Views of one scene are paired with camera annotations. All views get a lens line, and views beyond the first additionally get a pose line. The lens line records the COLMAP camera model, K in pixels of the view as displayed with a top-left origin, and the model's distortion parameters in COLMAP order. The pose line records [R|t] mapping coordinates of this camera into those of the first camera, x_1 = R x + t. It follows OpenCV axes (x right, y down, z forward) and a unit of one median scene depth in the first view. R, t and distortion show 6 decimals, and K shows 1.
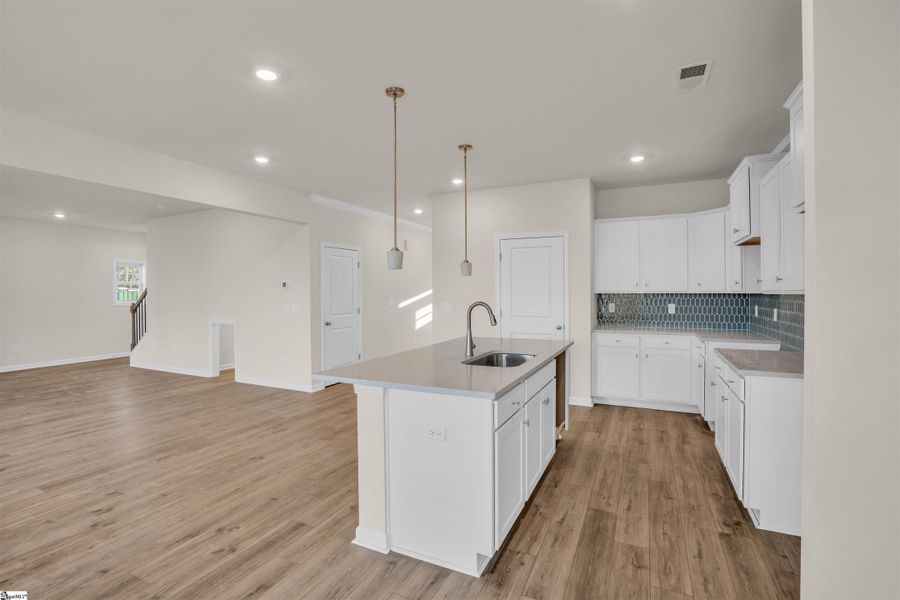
lens RADIAL K [[414.8, 0, 451.9], [0, 414.8, 295.4], [0, 0, 1]] dist [-0.044697, 0.013177]
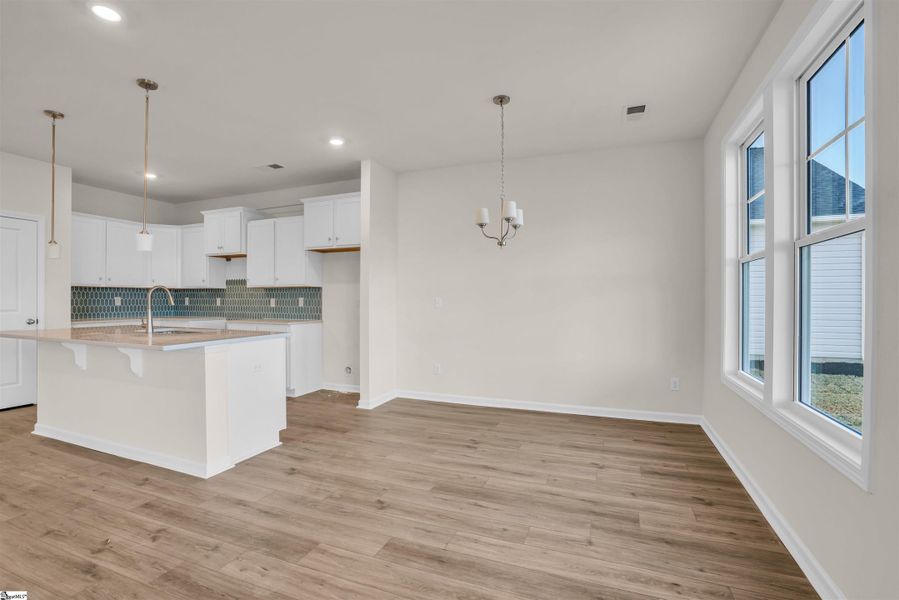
lens RADIAL K [[414.3, 0, 436.3], [0, 414.3, 298.5], [0, 0, 1]] dist [-0.044697, 0.013177]
pose [[-0.038035, 0.005080, 0.999263, -0.823956], [0.001495, 0.999986, -0.005027, 0.042194], [-0.999275, 0.001303, -0.038042, 0.201134]]
